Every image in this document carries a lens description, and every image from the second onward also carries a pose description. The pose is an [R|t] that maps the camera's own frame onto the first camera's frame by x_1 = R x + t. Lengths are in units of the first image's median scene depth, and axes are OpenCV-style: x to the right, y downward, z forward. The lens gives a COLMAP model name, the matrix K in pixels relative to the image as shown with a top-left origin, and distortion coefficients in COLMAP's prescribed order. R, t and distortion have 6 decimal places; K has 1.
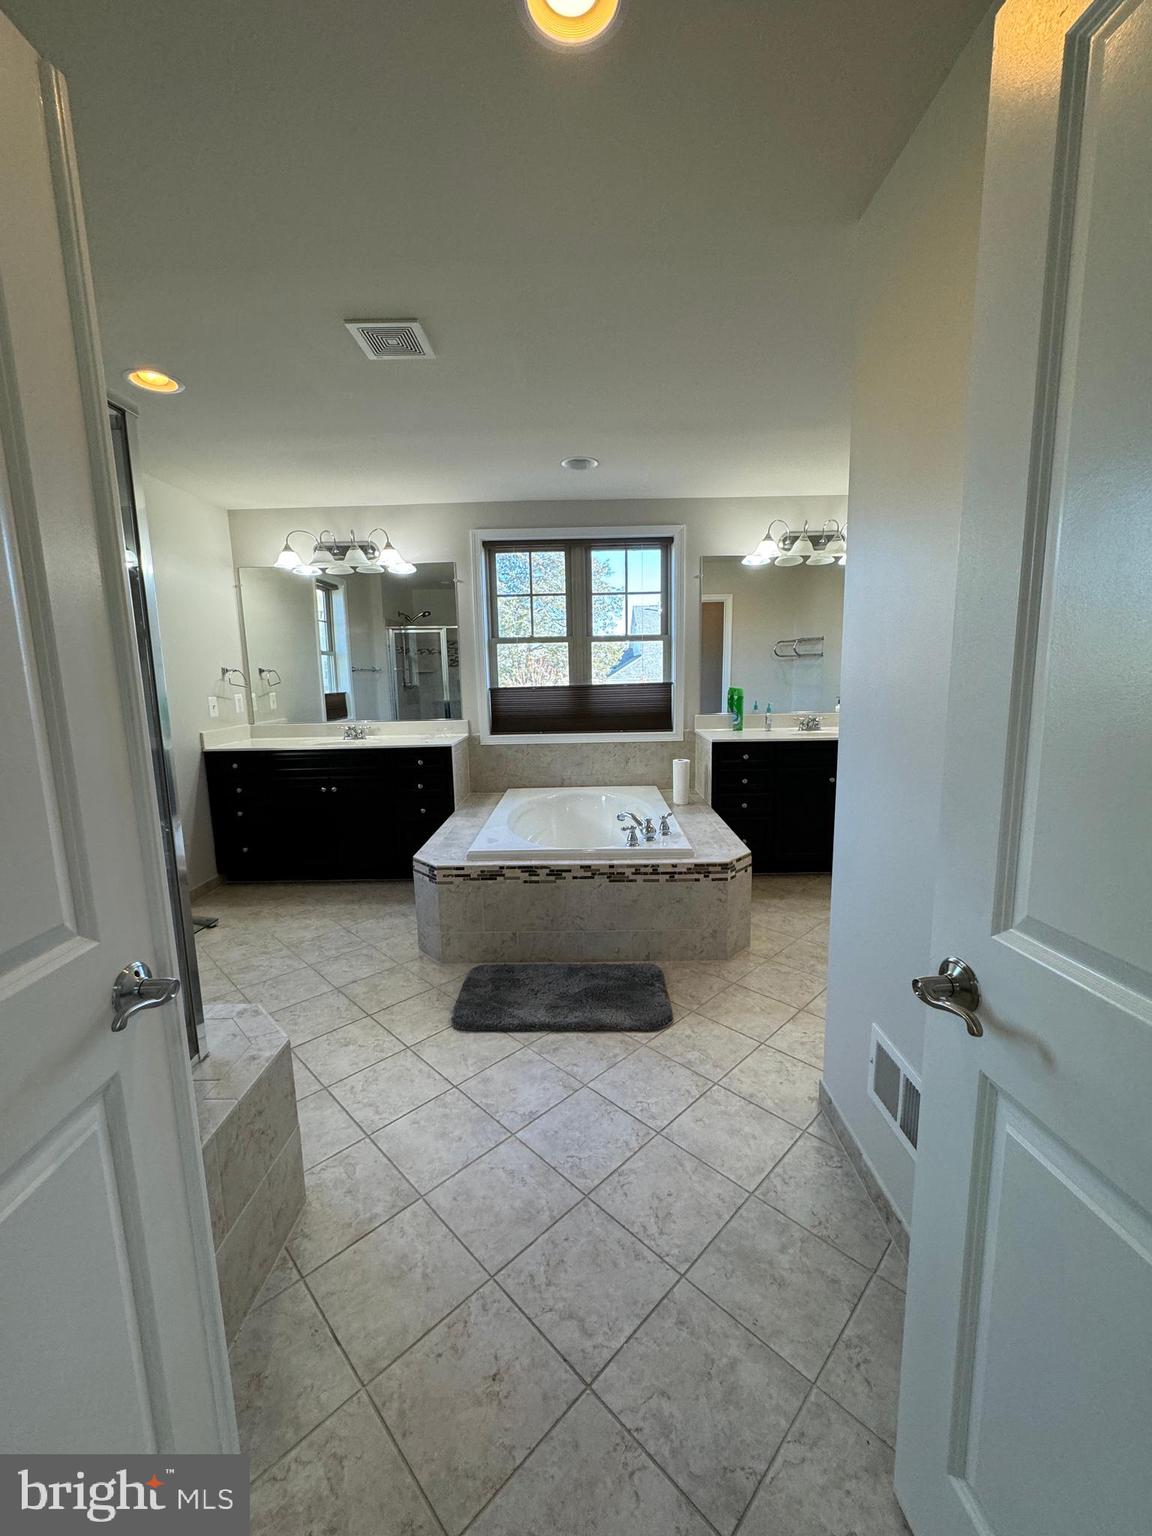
lens RADIAL K [[611.9, 0, 577.8], [0, 611.9, 766.5], [0, 0, 1]] dist [-0.001304, 0.000386]
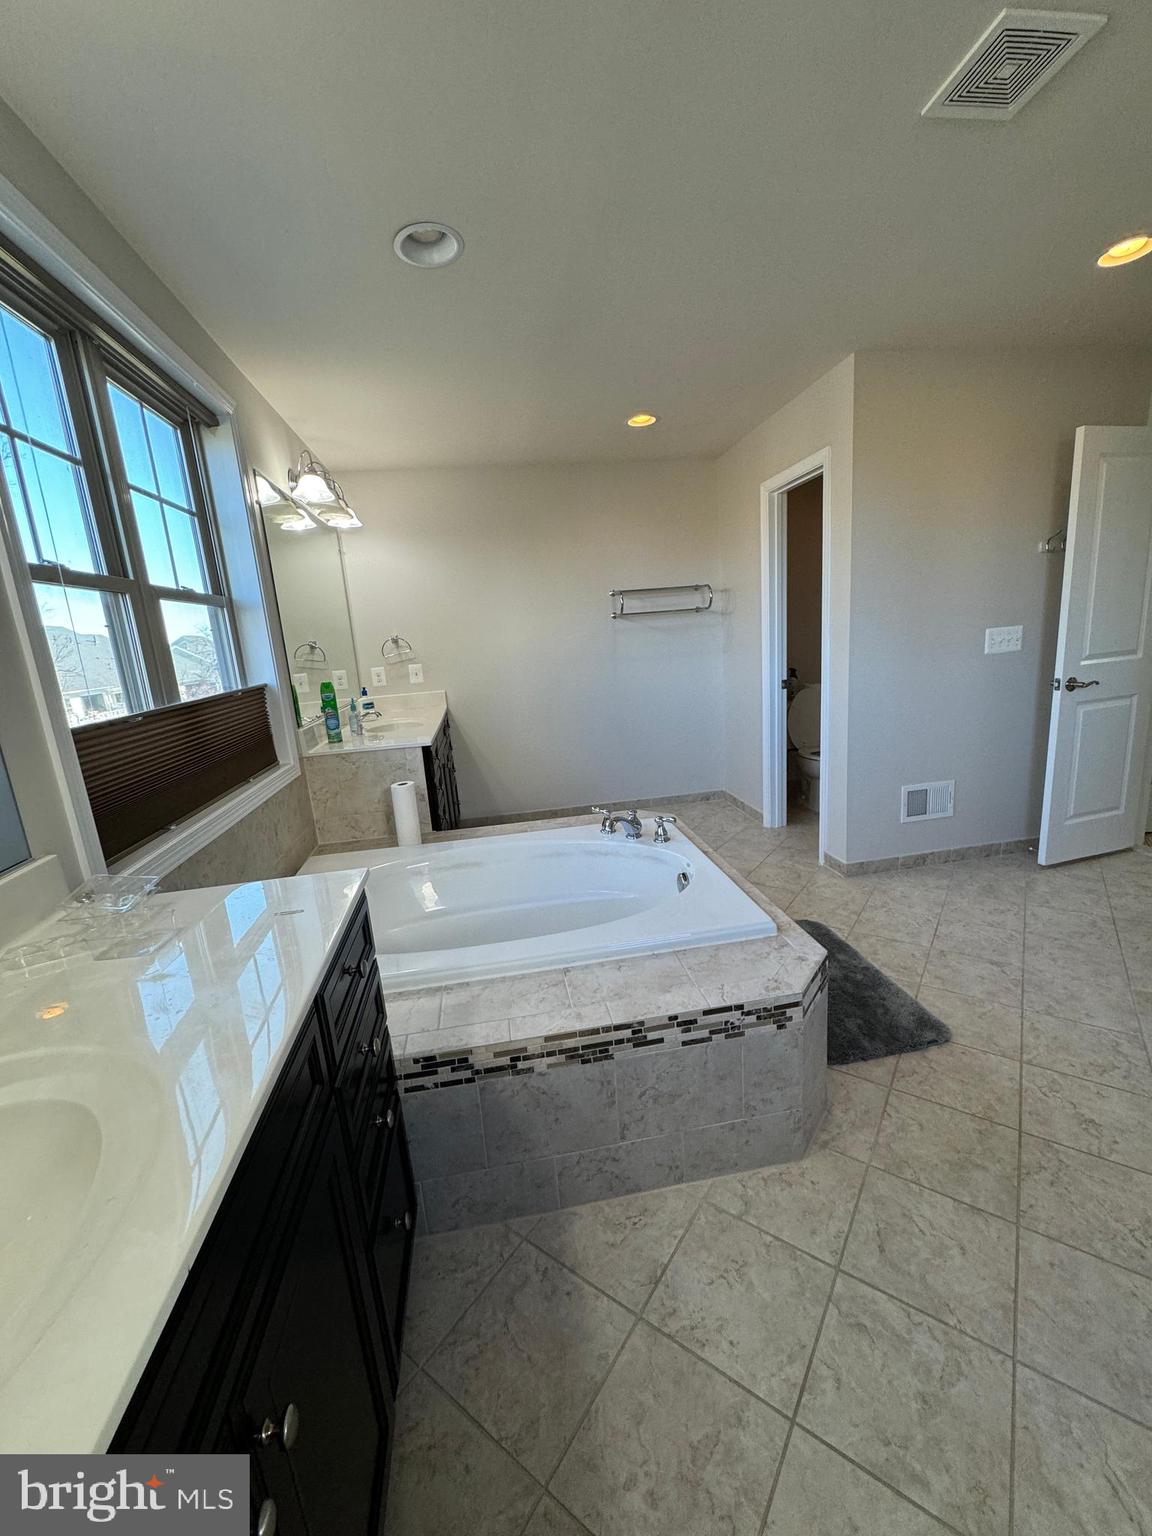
lens RADIAL K [[611.9, 0, 577.8], [0, 611.9, 766.5], [0, 0, 1]] dist [-0.001304, 0.000386]
pose [[-0.165124, -0.177983, 0.970080, -0.811066], [0.226584, 0.950428, 0.212946, -0.202076], [-0.959893, 0.254967, -0.116610, 1.405195]]
